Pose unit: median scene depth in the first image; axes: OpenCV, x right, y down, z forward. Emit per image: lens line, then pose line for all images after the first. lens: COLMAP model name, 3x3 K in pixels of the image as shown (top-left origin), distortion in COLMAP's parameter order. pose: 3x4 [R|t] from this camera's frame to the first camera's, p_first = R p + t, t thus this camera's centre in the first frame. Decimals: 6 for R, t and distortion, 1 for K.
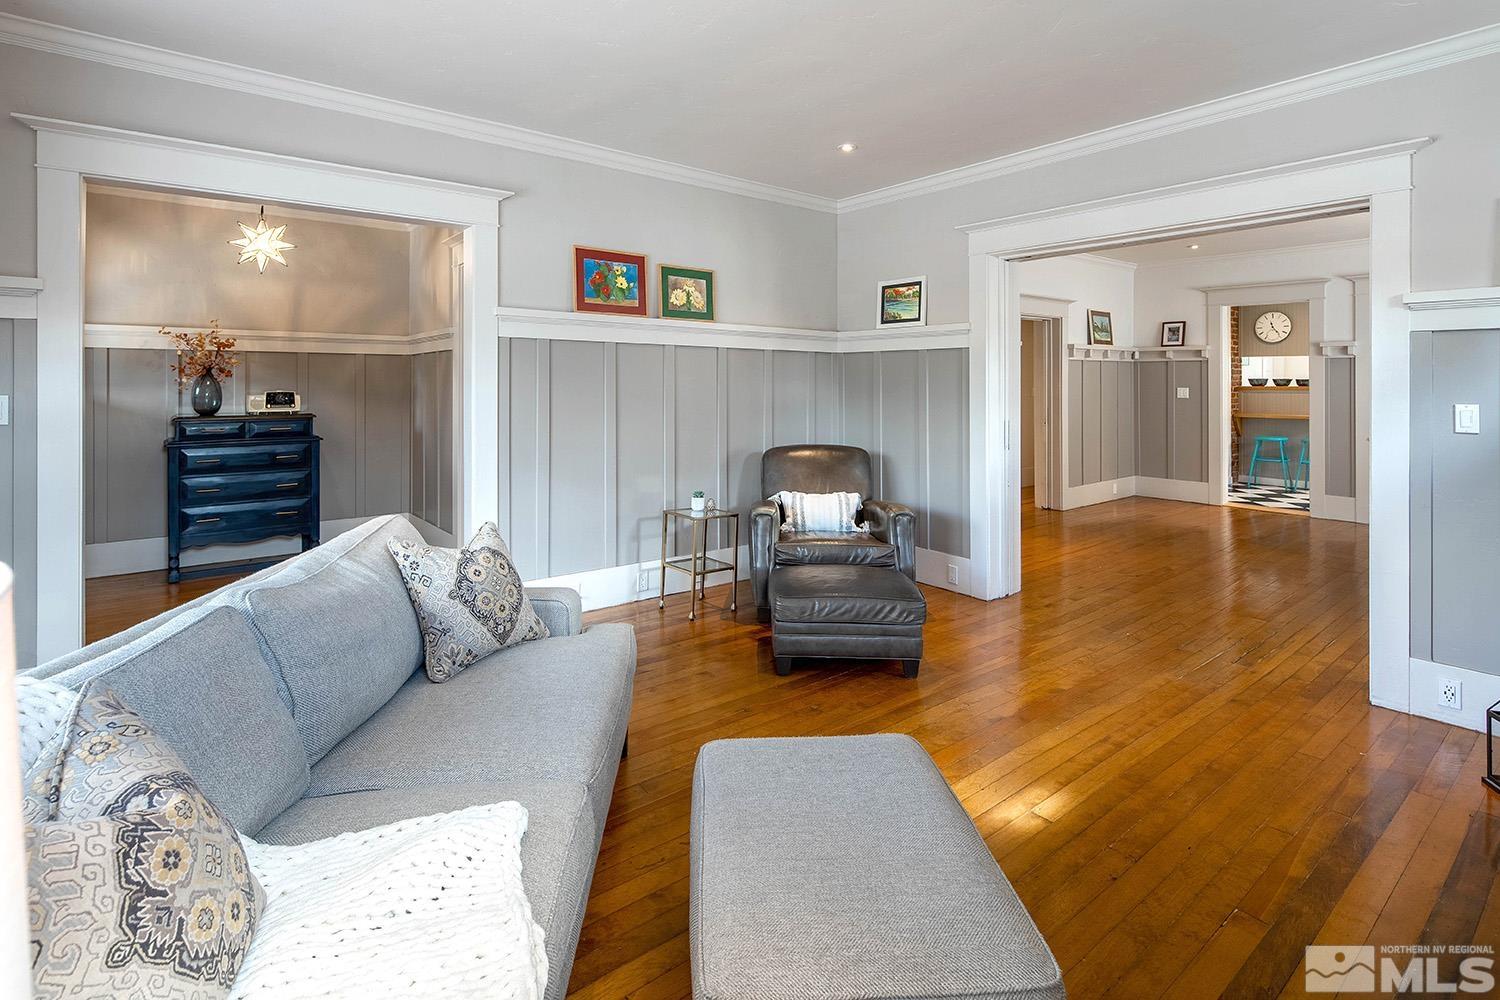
lens RADIAL K [[725.2, 0, 734.8], [0, 725.2, 382.3], [0, 0, 1]] dist [0.013902, -0.000295]
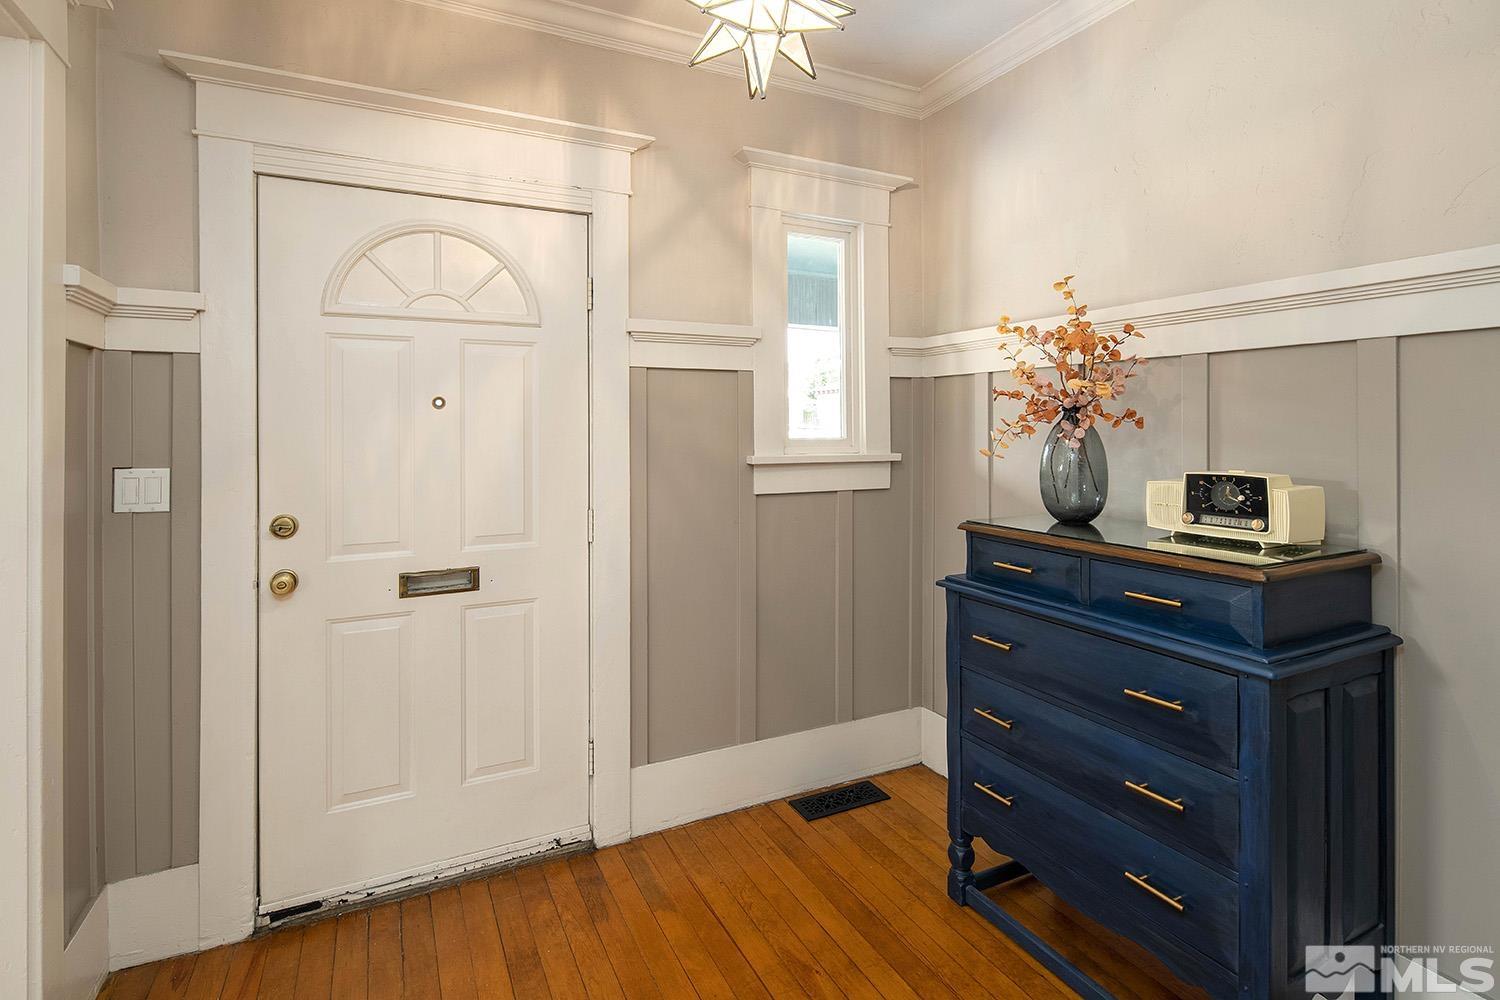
lens RADIAL K [[726.3, 0, 742.8], [0, 726.3, 424.1], [0, 0, 1]] dist [0.012270, -0.005956]
pose [[-0.201339, 0.003521, -0.979515, -0.291800], [0.013170, 0.999913, 0.000887, -0.011801], [0.979433, -0.012721, -0.201367, 0.892719]]
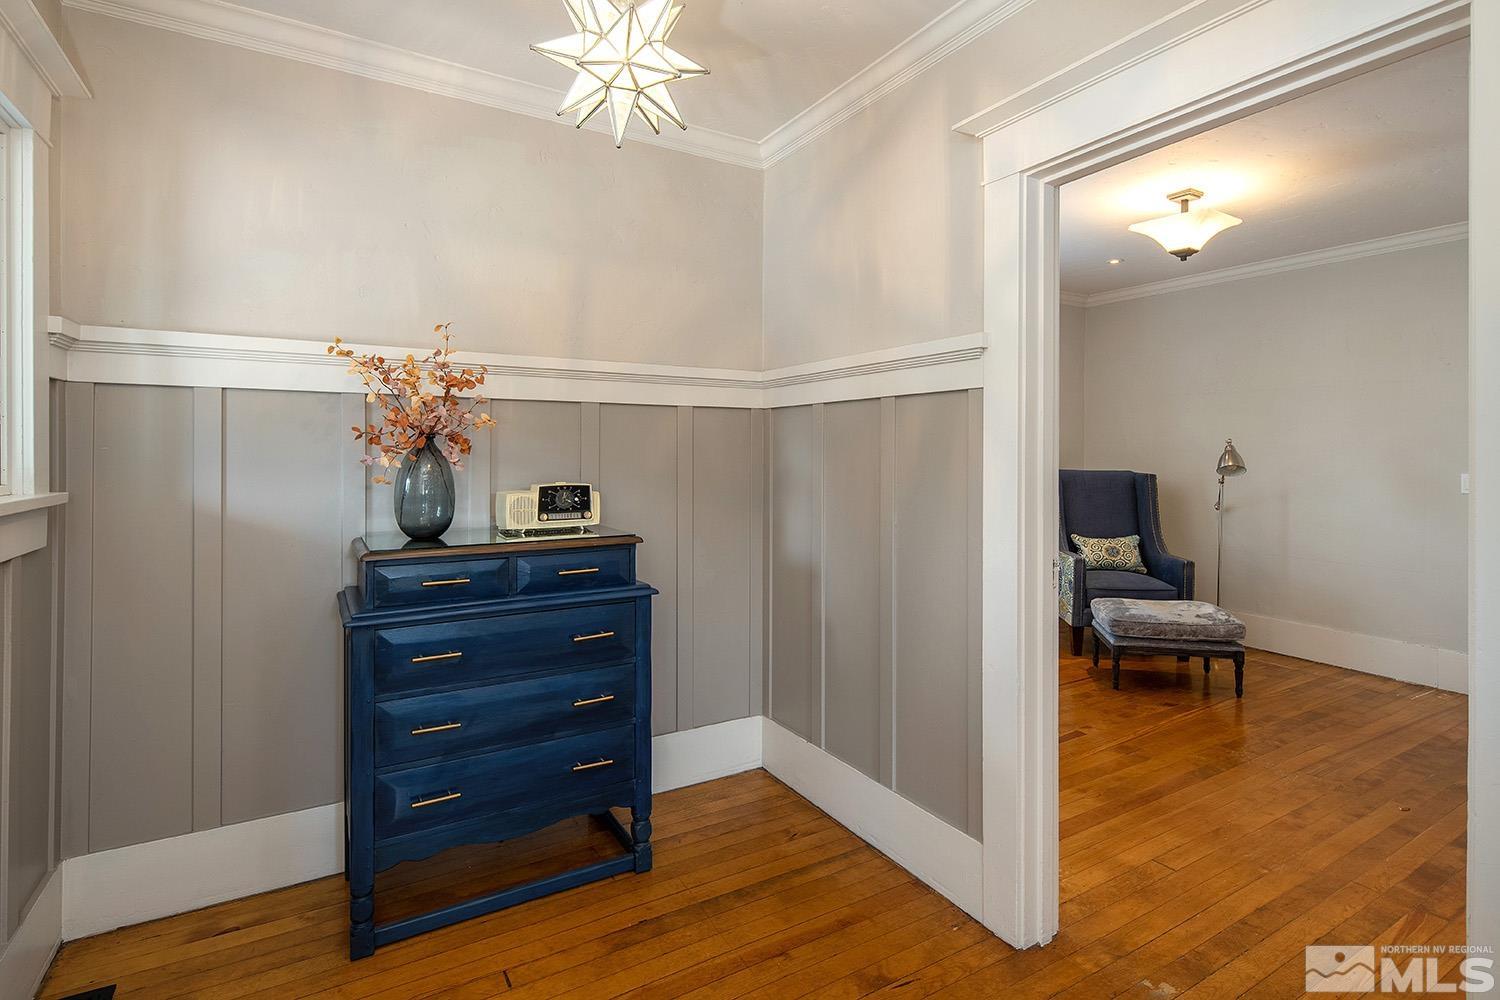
lens RADIAL K [[726.3, 0, 747.2], [0, 726.3, 450.6], [0, 0, 1]] dist [0.012270, -0.005956]
pose [[0.992233, 0.002077, -0.124375, -0.466952], [-0.001674, 0.999993, 0.003346, -0.011046], [0.124381, -0.003112, 0.992230, 0.576153]]
